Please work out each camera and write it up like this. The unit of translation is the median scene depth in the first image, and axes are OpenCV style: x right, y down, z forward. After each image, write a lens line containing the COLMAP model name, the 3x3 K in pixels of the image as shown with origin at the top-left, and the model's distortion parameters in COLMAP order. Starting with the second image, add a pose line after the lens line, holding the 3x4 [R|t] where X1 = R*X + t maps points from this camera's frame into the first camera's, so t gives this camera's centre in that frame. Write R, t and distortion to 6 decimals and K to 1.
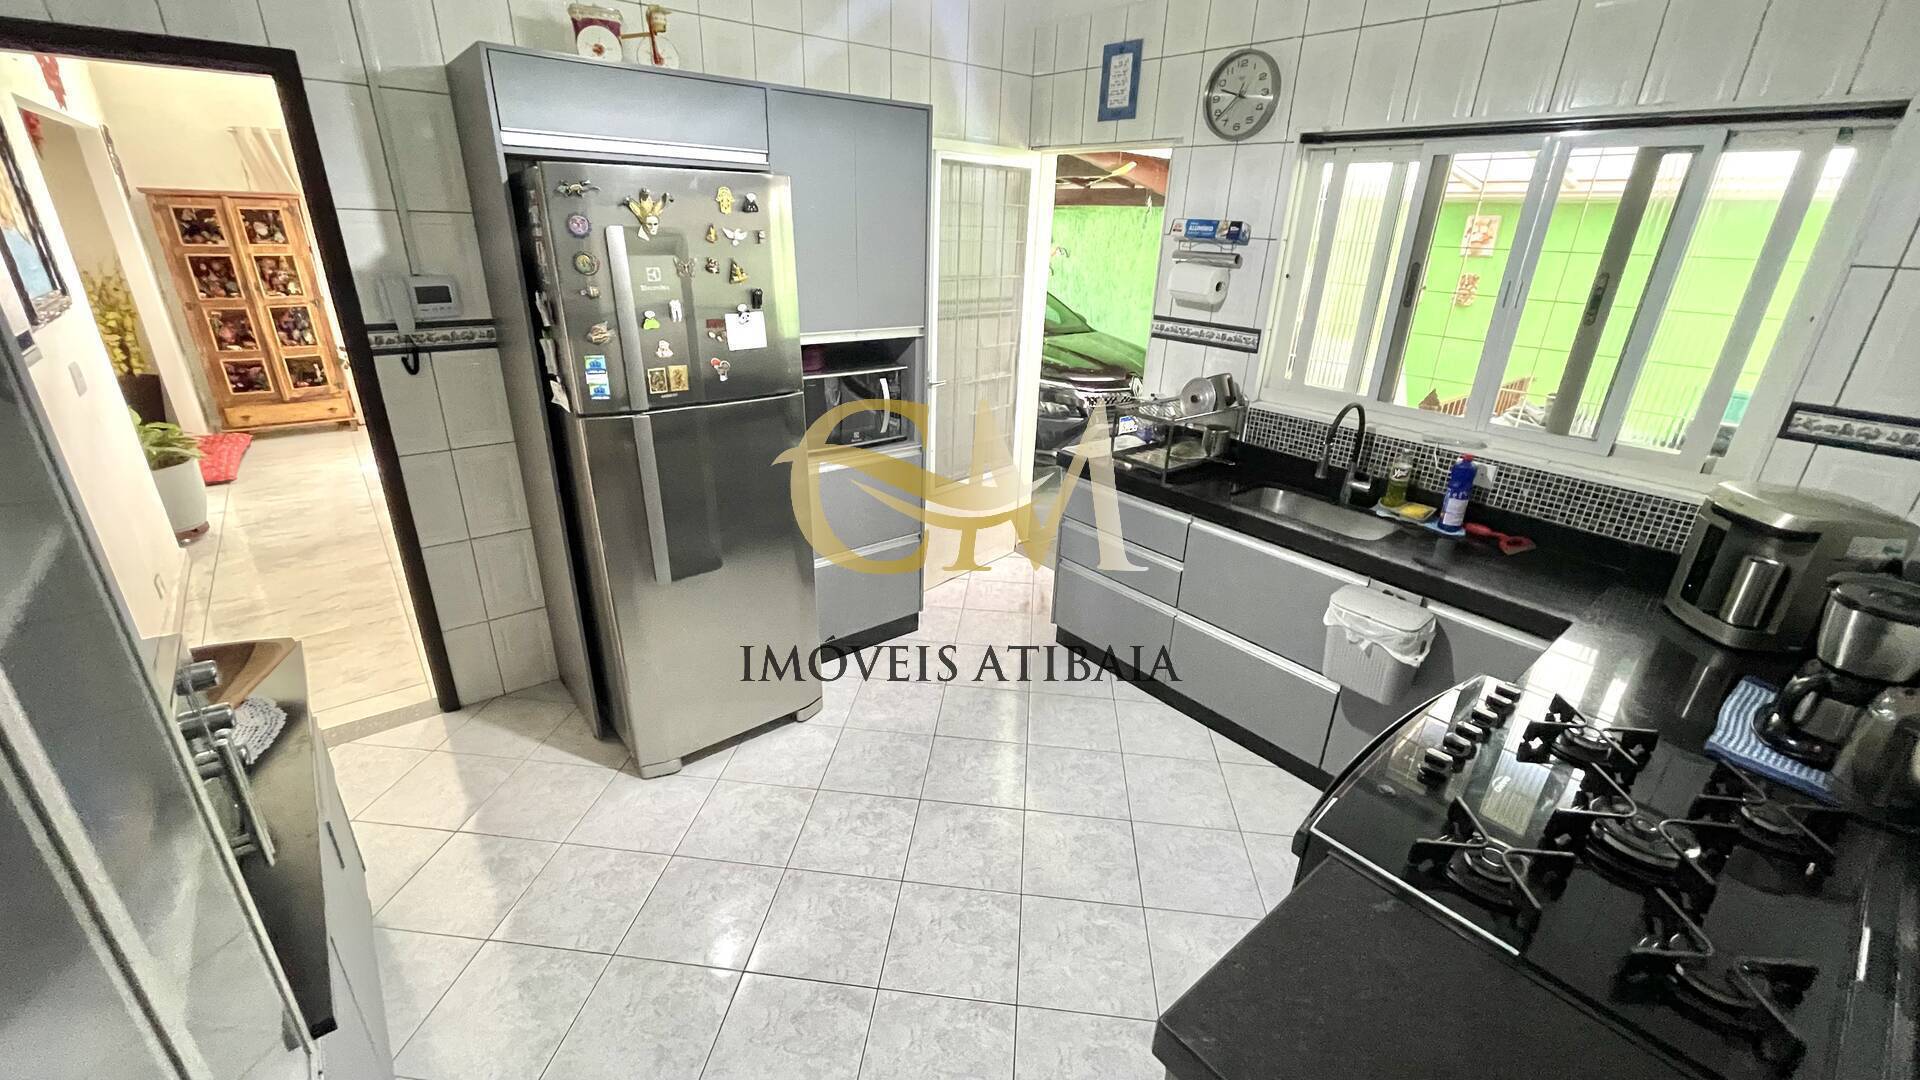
lens RADIAL K [[778.7, 0, 955.9], [0, 778.7, 538.6], [0, 0, 1]] dist [-0.005177, 0.002454]
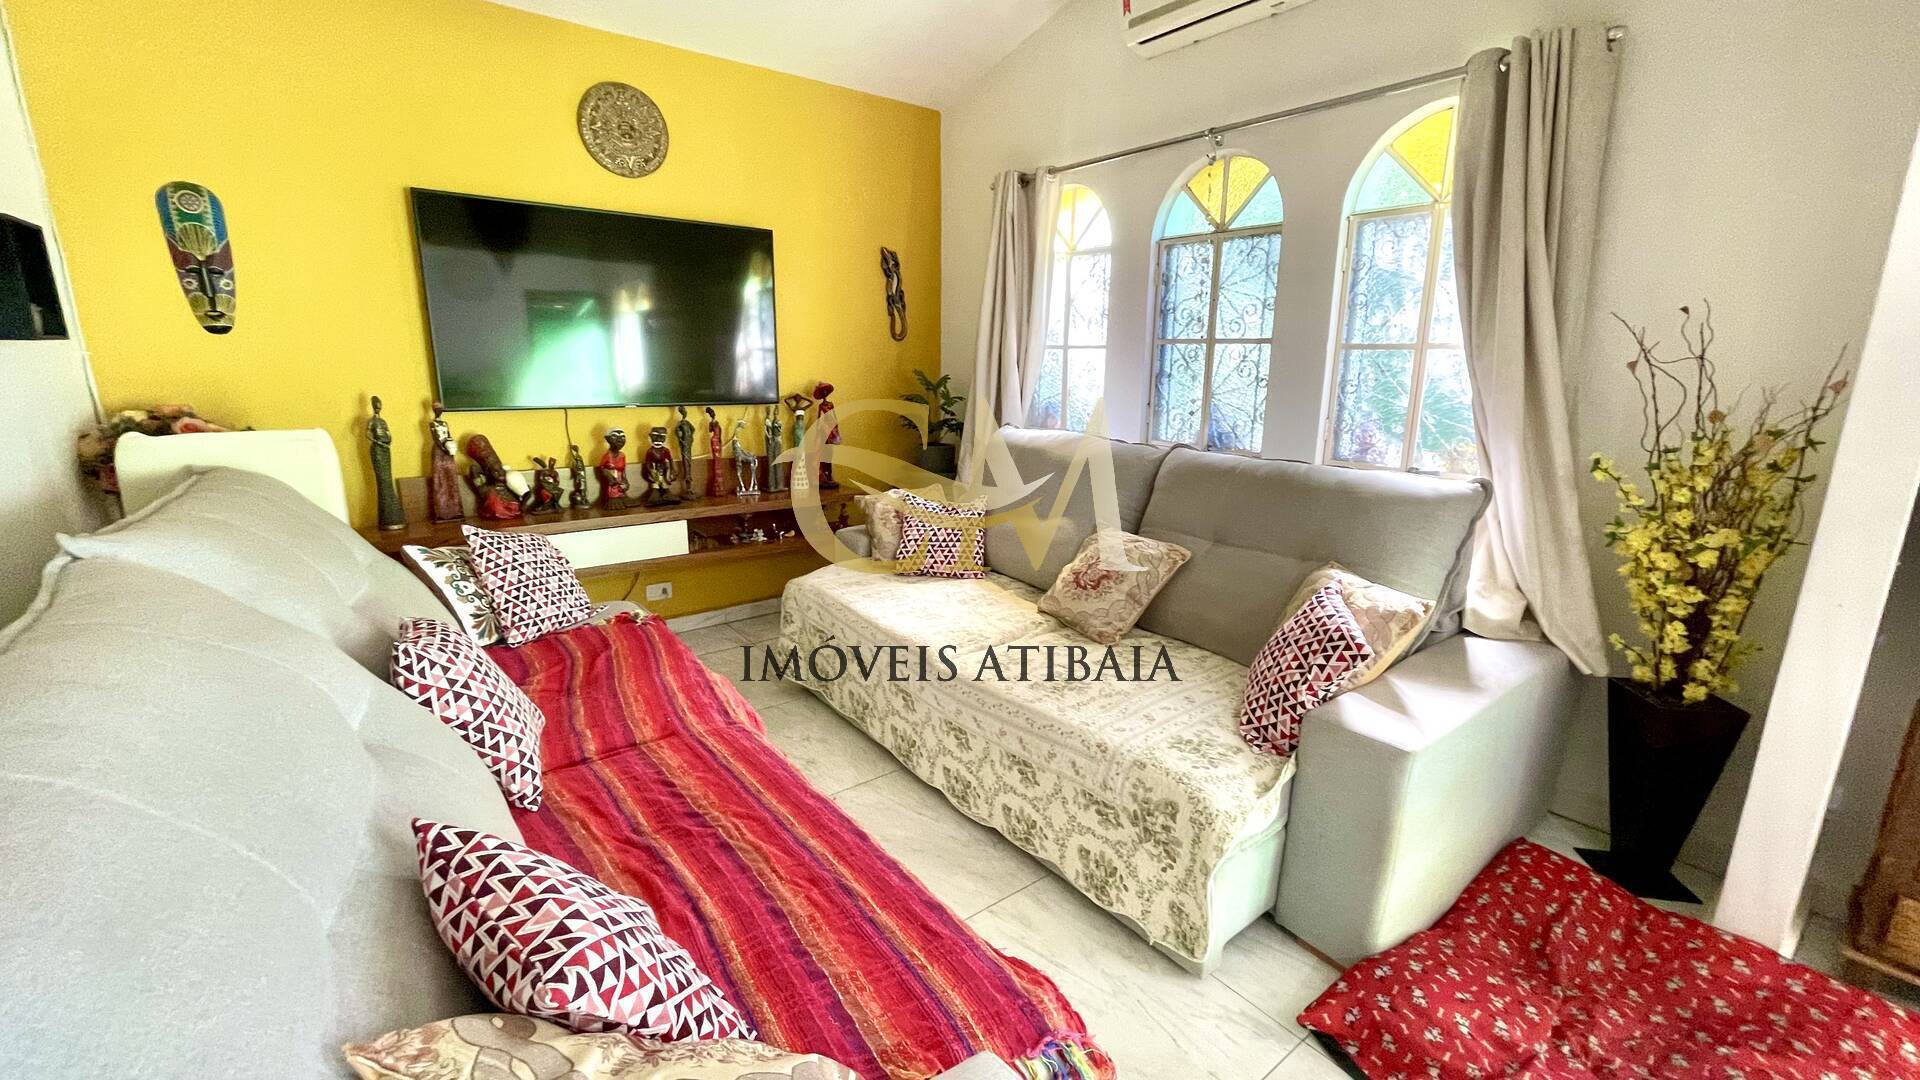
lens RADIAL K [[778.7, 0, 957.7], [0, 778.7, 536.1], [0, 0, 1]] dist [-0.005177, 0.002454]
pose [[-0.014206, 0.200768, -0.979536, -0.713179], [-0.387375, 0.902026, 0.190499, -0.212601], [0.921813, 0.382154, 0.064958, 0.638394]]
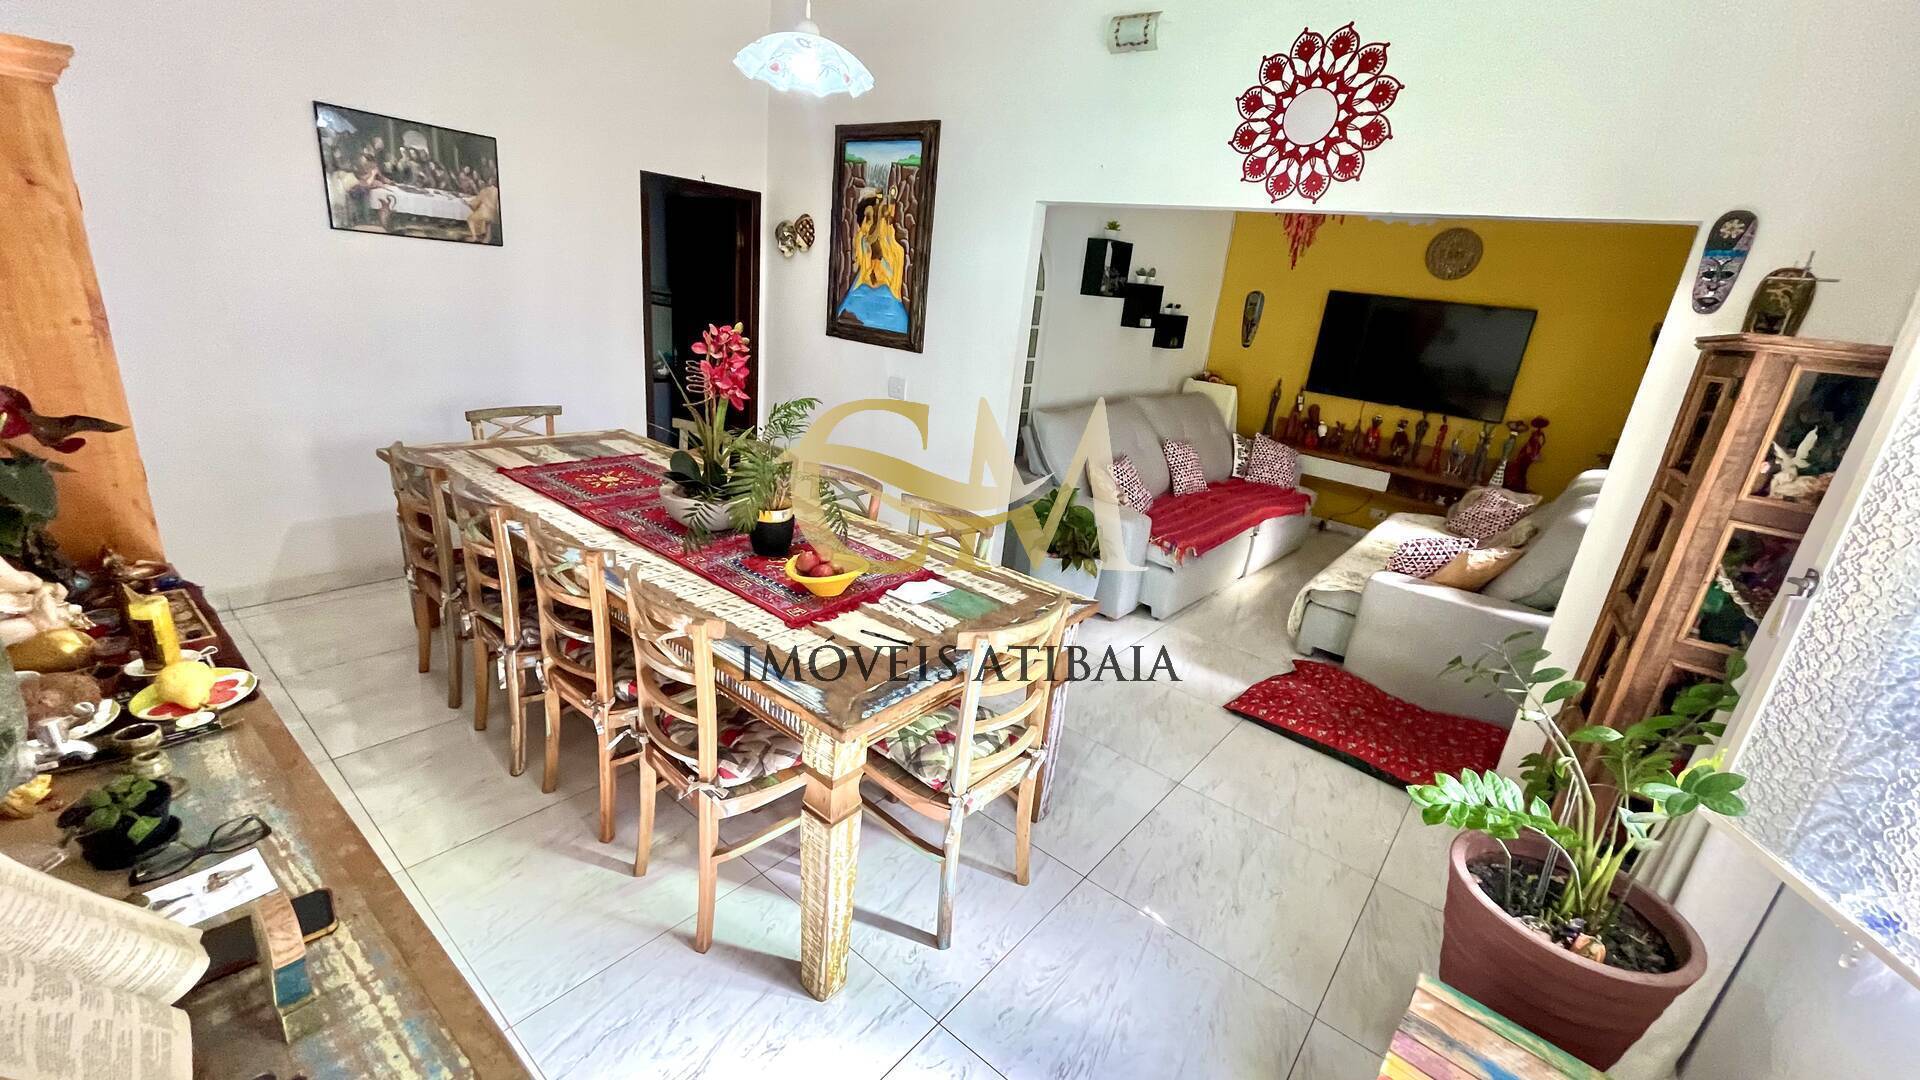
lens RADIAL K [[778.7, 0, 959.4], [0, 778.7, 541.1], [0, 0, 1]] dist [-0.005177, 0.002454]
pose [[-0.971839, -0.053067, -0.229592, -0.489156], [-0.190947, 0.748283, 0.635304, -0.523989], [0.138086, 0.661254, -0.737344, 1.249858]]
